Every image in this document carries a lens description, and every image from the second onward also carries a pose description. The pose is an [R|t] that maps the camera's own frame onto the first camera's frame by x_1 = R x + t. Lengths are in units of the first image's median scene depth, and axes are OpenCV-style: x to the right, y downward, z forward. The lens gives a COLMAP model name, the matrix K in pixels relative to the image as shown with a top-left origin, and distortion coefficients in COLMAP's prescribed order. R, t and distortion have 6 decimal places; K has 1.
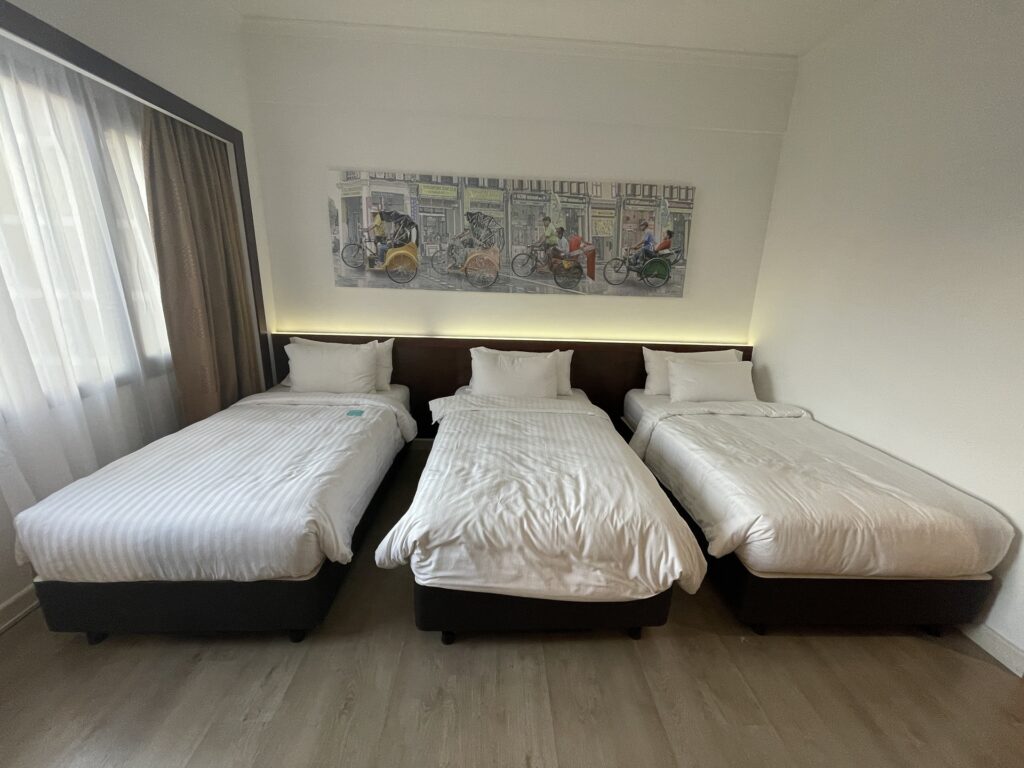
lens RADIAL K [[410.8, 0, 511.0], [0, 410.8, 383.0], [0, 0, 1]] dist [-0.000138, -0.000036]
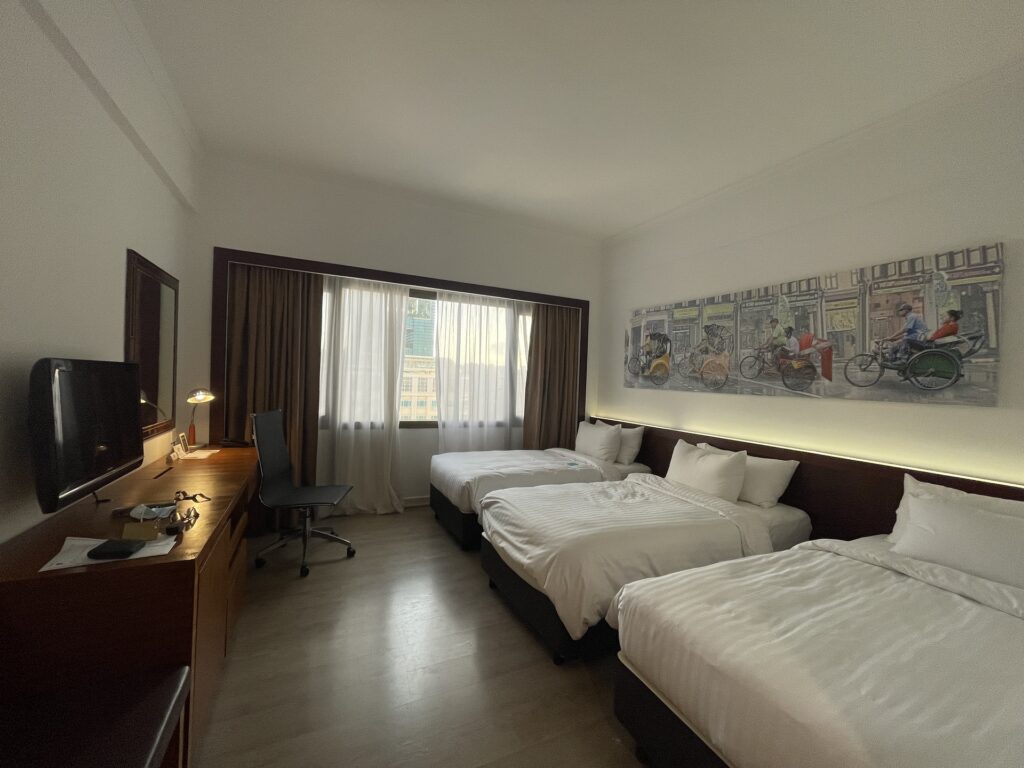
lens RADIAL K [[410.8, 0, 512.1], [0, 410.8, 380.8], [0, 0, 1]] dist [-0.000138, -0.000036]
pose [[0.400854, -0.012285, -0.916060, 0.725879], [-0.255052, 0.958883, -0.124466, 0.017363], [0.879923, 0.283535, 0.381239, 0.119613]]
